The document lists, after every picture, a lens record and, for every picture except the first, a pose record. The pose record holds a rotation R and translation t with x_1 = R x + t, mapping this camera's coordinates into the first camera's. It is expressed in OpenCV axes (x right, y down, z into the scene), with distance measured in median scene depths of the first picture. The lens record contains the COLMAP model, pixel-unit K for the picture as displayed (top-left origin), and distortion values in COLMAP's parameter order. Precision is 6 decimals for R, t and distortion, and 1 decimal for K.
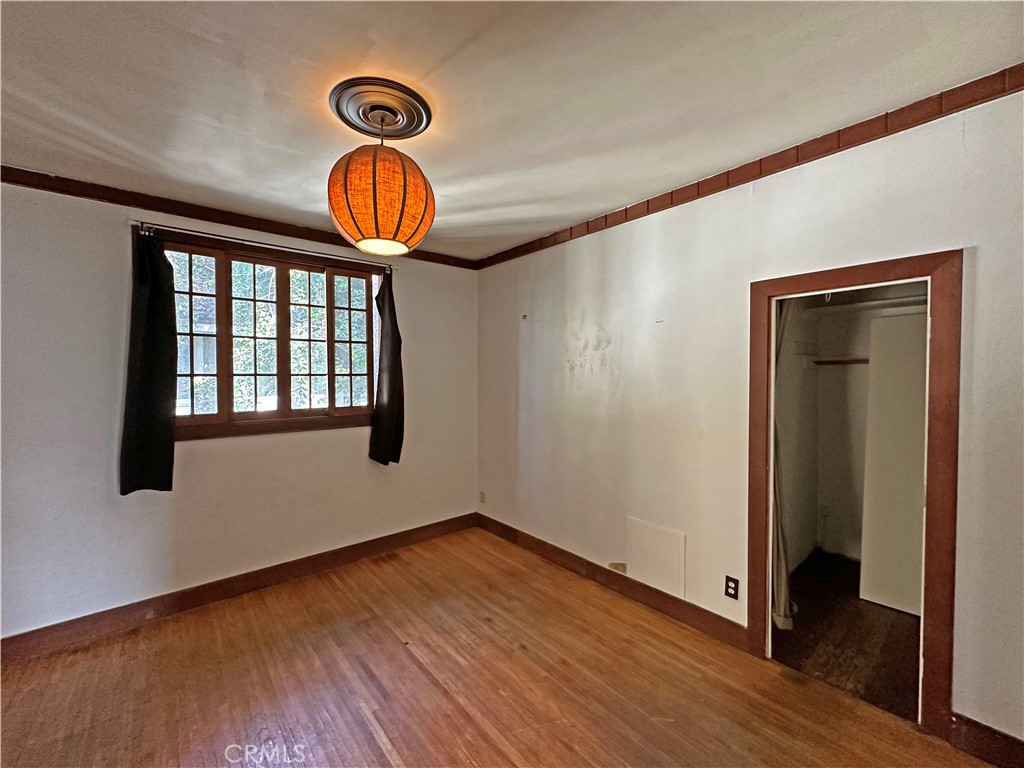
lens RADIAL K [[418.9, 0, 512.0], [0, 418.9, 384.0], [0, 0, 1]] dist [0.000279, -0.003777]
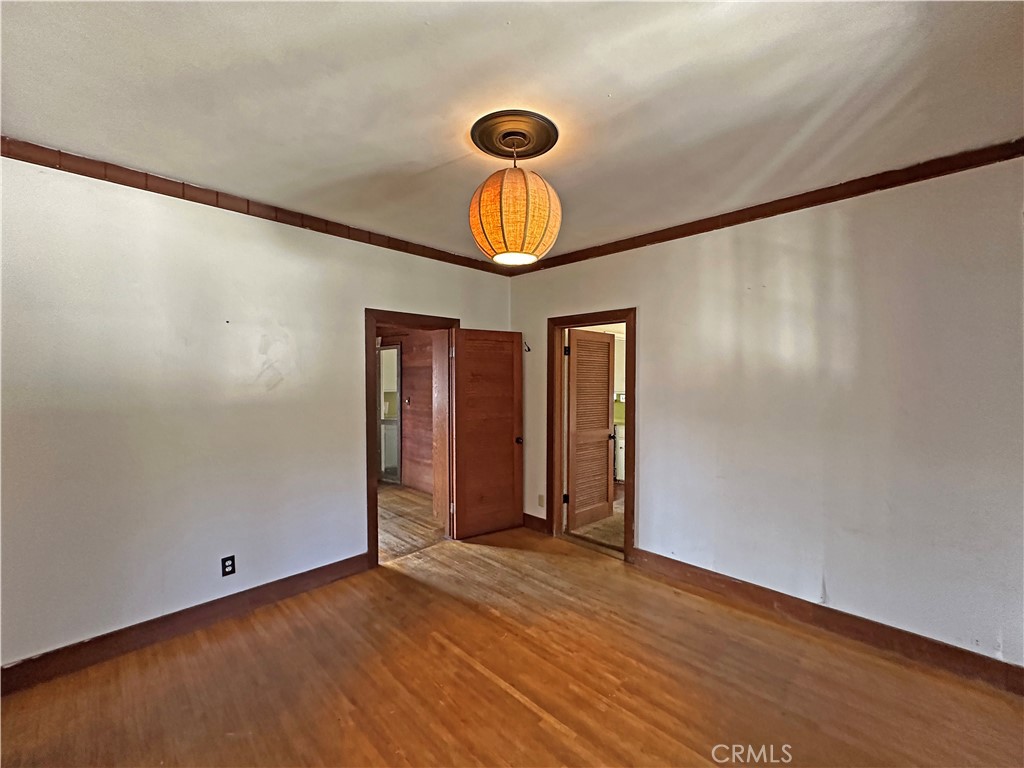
lens RADIAL K [[418.9, 0, 512.0], [0, 418.9, 384.0], [0, 0, 1]] dist [0.000279, -0.003777]
pose [[-0.995663, 0.008705, -0.092626, -0.180667], [0.005777, 0.999477, 0.031828, -0.031090], [0.092855, 0.031154, -0.995192, 1.952054]]
